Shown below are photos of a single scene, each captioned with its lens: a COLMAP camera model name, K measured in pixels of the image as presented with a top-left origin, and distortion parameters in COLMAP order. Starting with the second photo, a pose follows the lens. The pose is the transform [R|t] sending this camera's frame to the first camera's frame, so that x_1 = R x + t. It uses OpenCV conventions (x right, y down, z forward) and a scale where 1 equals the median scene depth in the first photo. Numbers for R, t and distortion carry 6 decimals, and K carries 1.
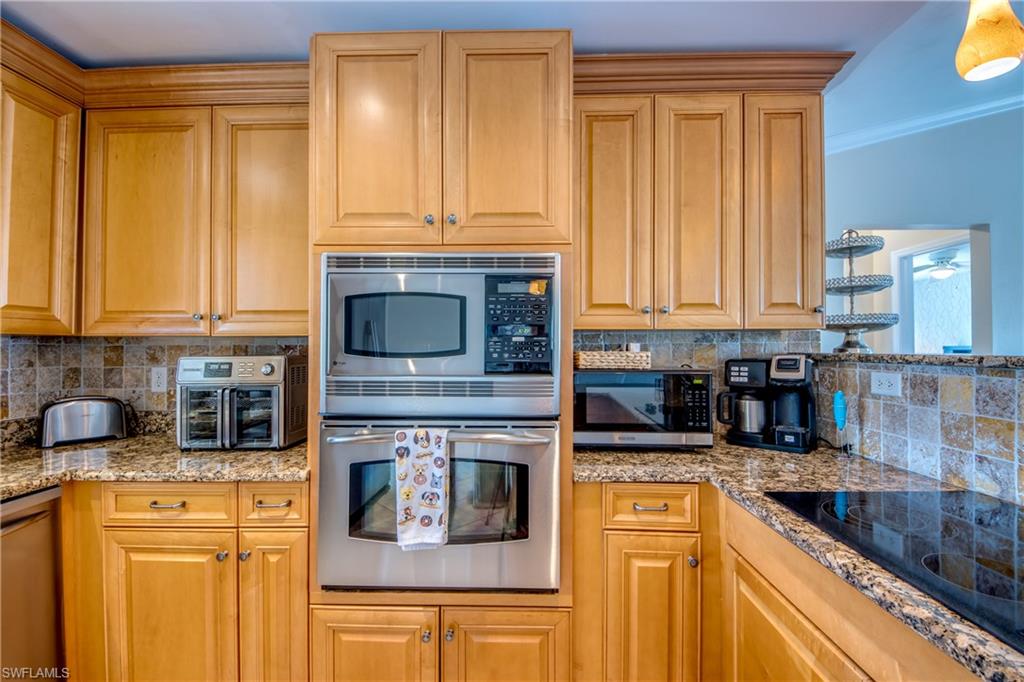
lens RADIAL K [[417.6, 0, 507.5], [0, 417.6, 339.4], [0, 0, 1]] dist [0.007583, -0.004177]
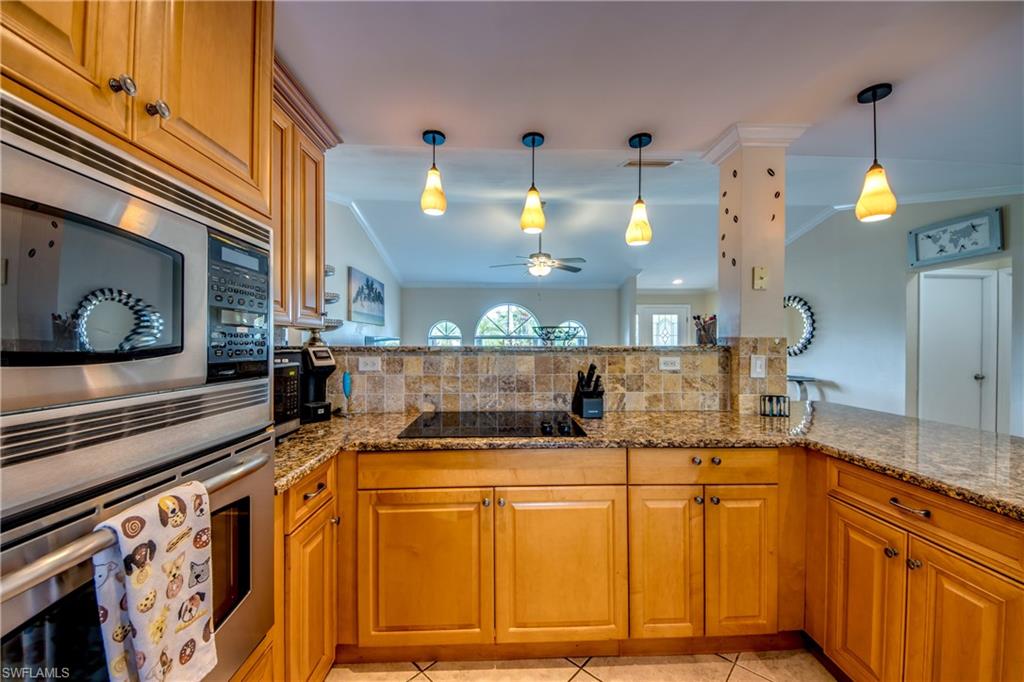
lens RADIAL K [[417.6, 0, 504.8], [0, 417.6, 345.0], [0, 0, 1]] dist [0.007583, -0.004177]
pose [[-0.087015, -0.006165, 0.996188, -0.752576], [-0.021657, 0.999756, 0.004296, 0.012574], [-0.995972, -0.021201, -0.087128, 0.610225]]
